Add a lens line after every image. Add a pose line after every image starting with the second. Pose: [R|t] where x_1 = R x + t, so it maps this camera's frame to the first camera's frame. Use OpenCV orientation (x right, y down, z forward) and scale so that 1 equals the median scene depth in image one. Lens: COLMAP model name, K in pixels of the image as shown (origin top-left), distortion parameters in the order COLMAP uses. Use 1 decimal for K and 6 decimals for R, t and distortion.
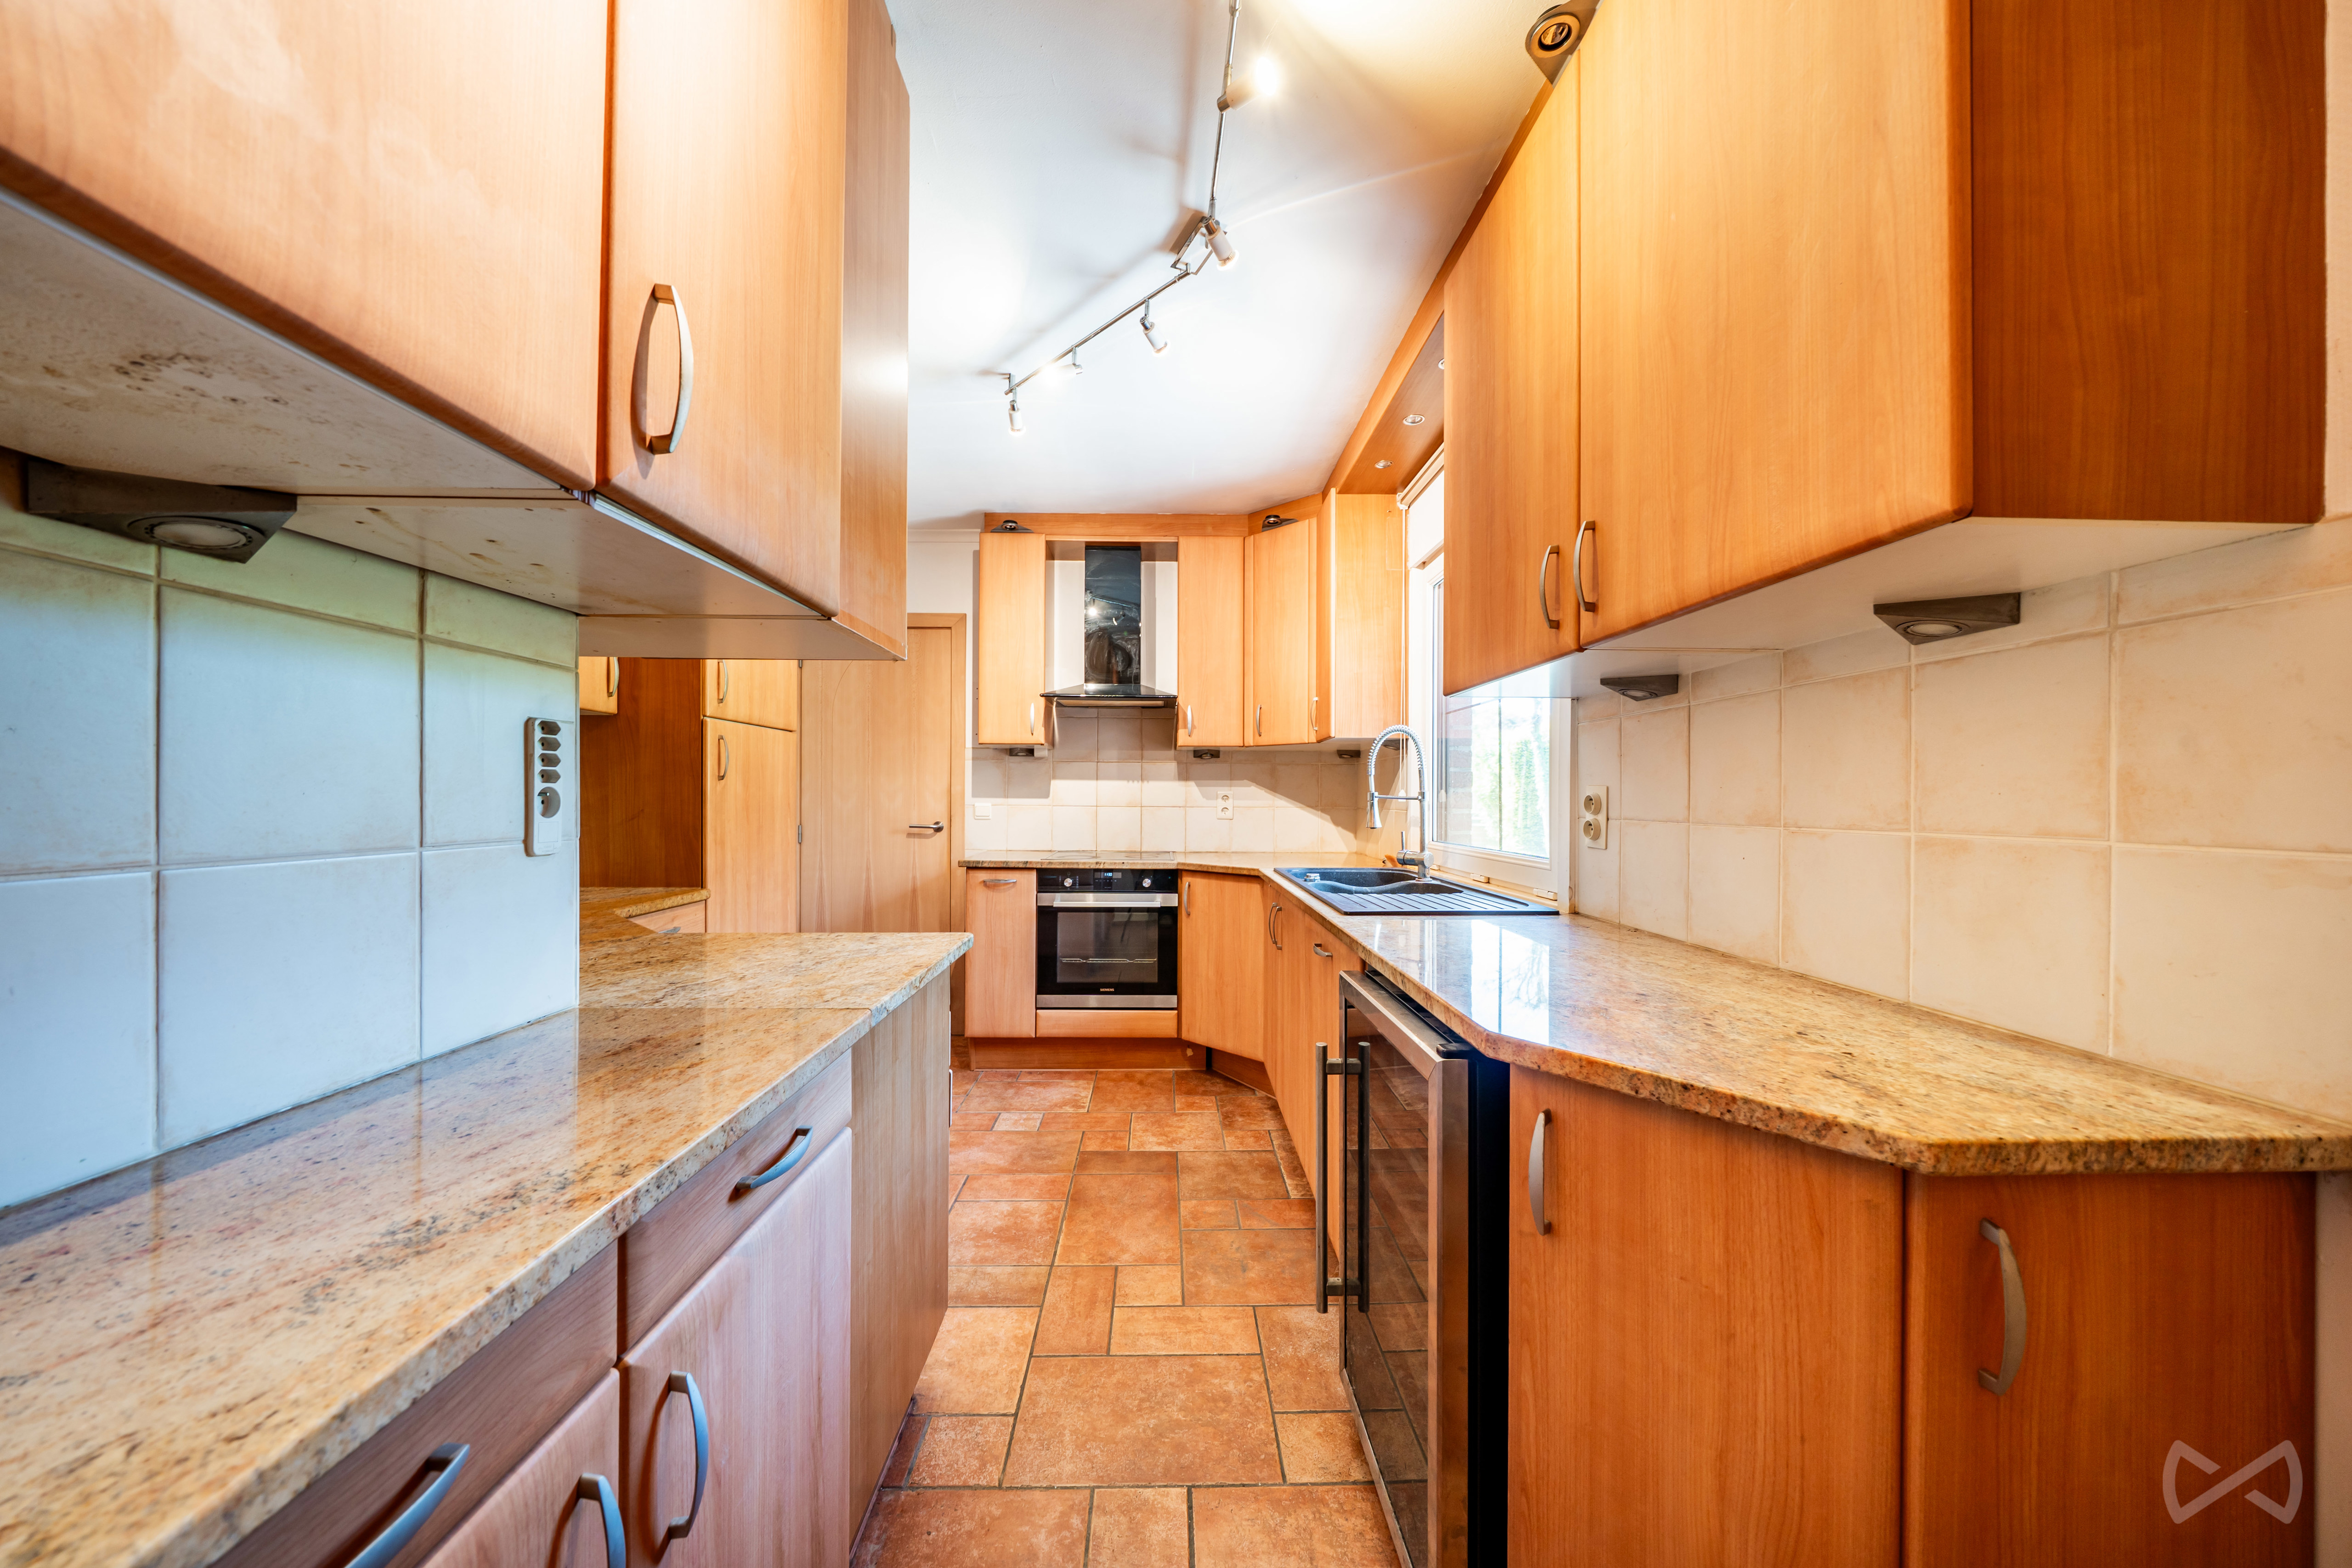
lens RADIAL K [[795.2, 0, 1178.9], [0, 795.2, 790.1], [0, 0, 1]] dist [-0.006001, -0.000224]
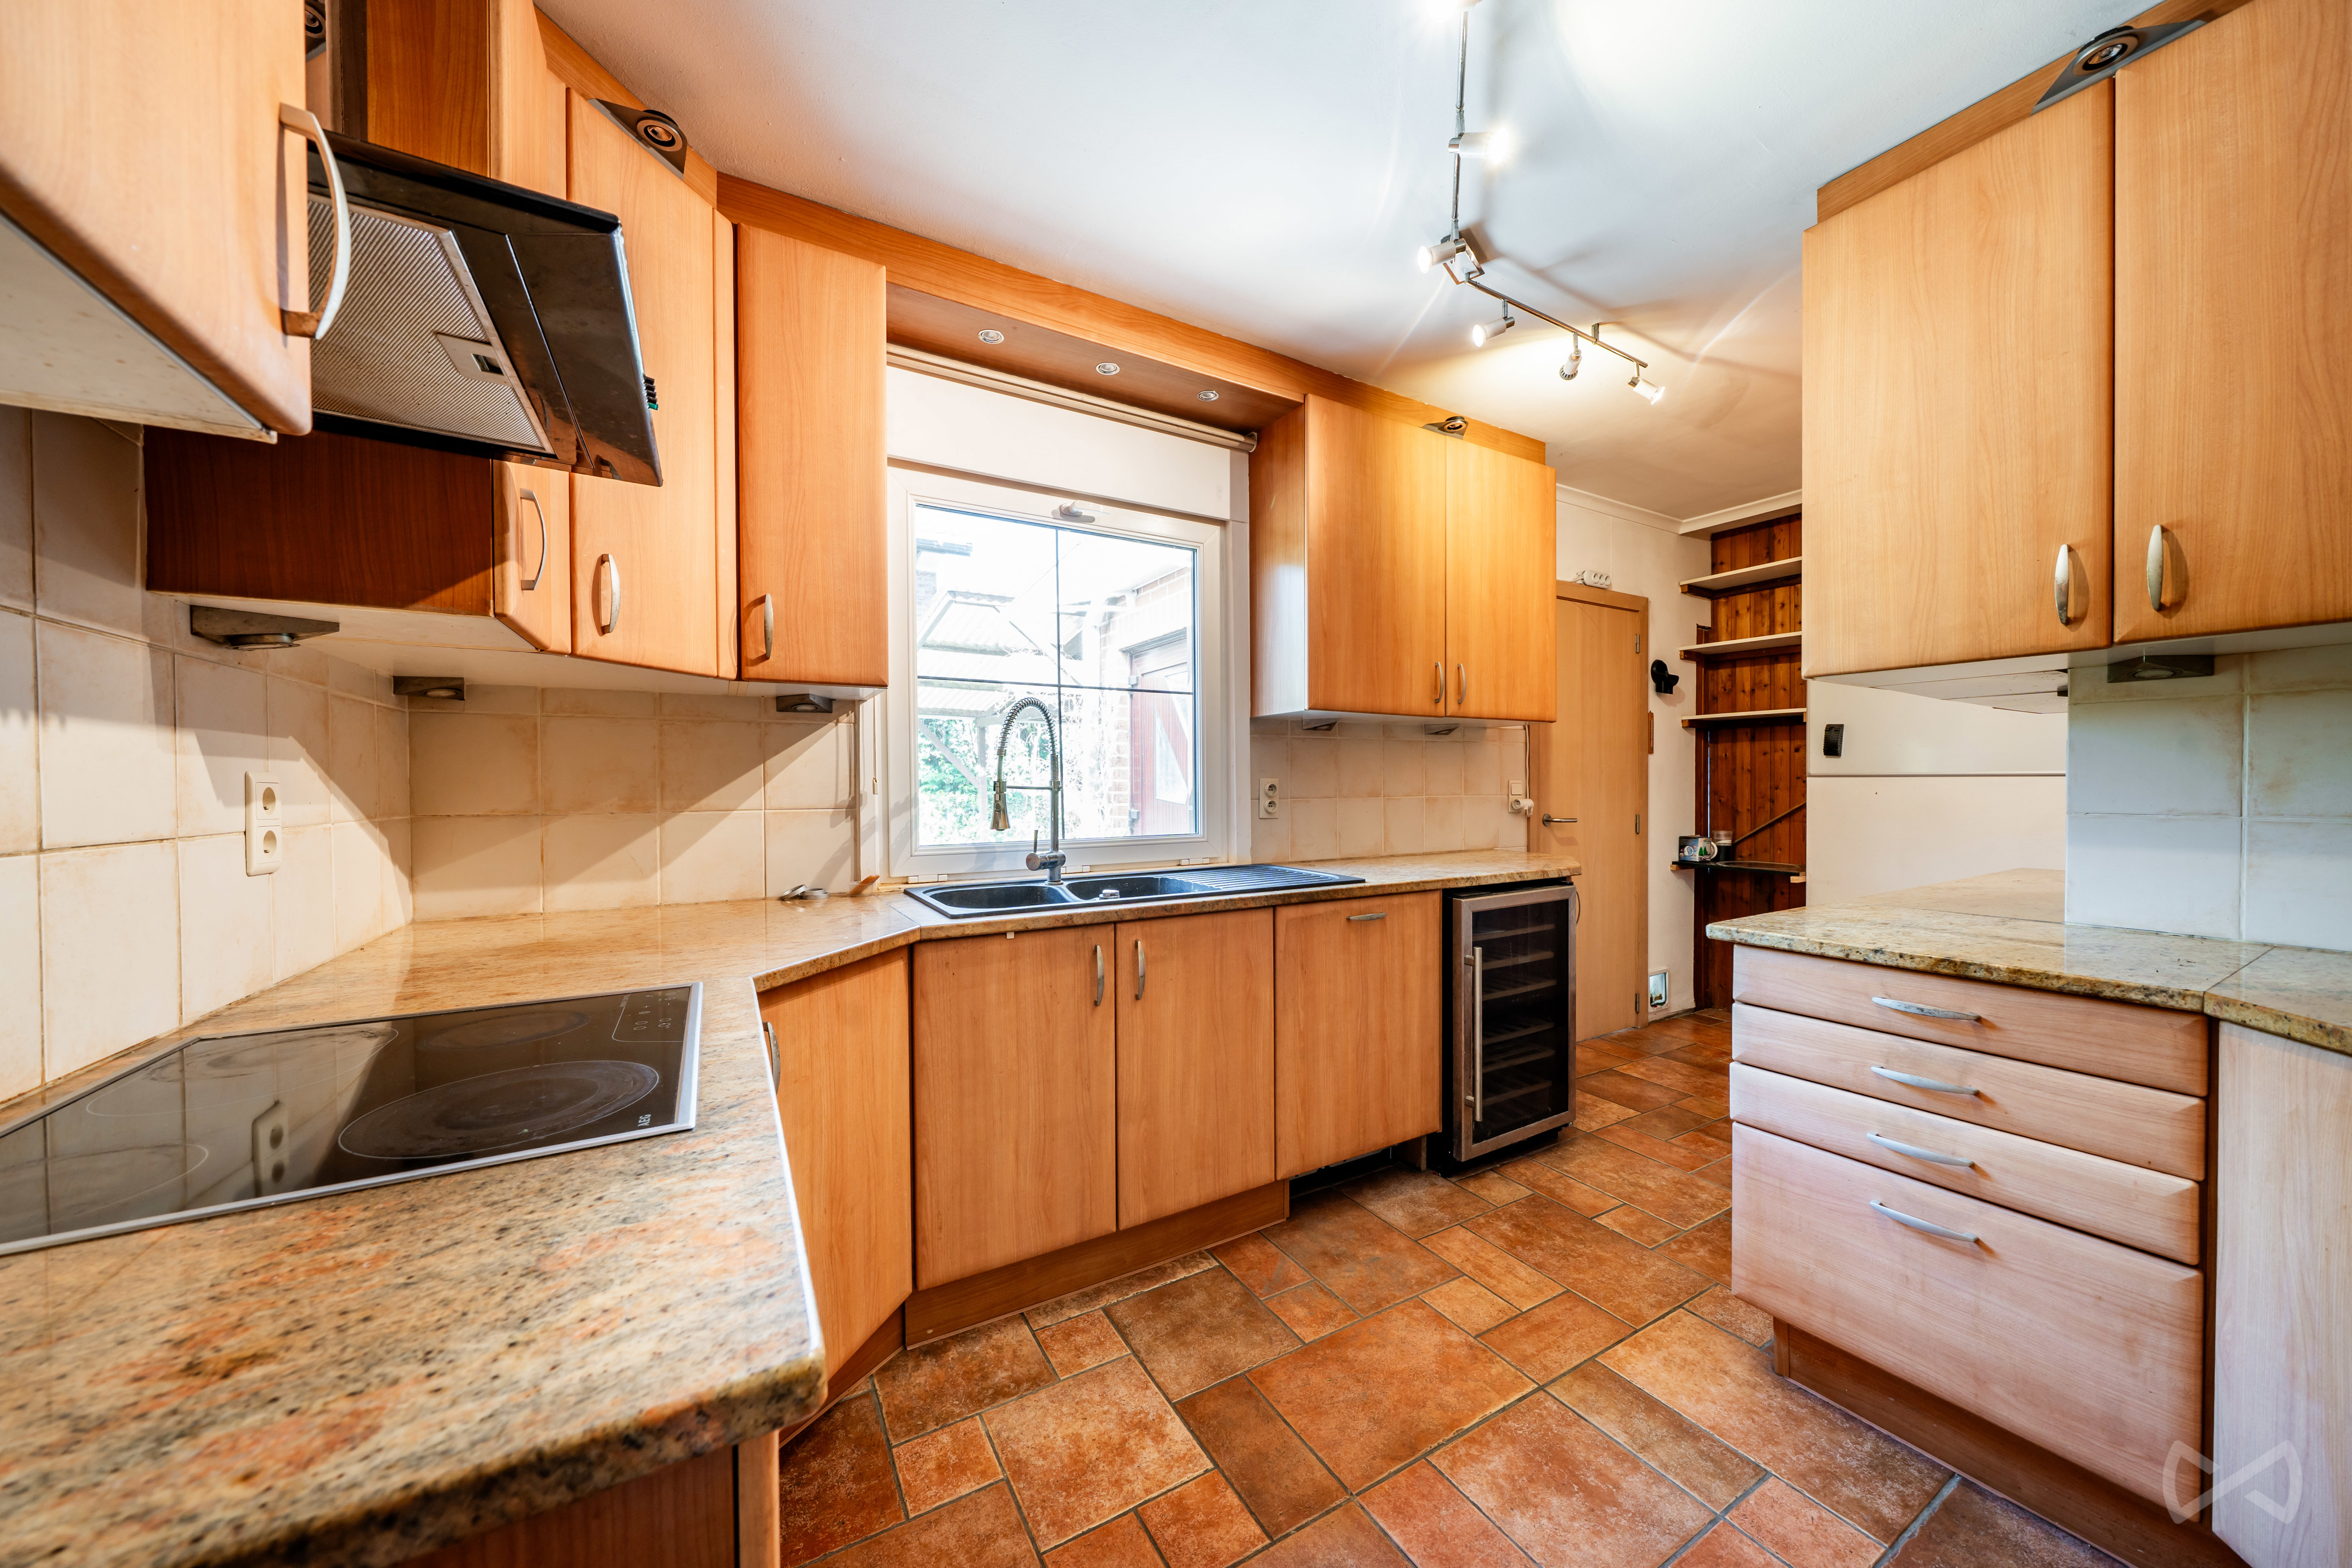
lens RADIAL K [[795.2, 0, 1182.6], [0, 795.2, 793.4], [0, 0, 1]] dist [-0.006001, -0.000224]
pose [[-0.474626, -0.010281, 0.880127, -0.628547], [-0.003885, 0.999947, 0.009586, 0.007649], [-0.880179, 0.001130, -0.474641, 1.570342]]
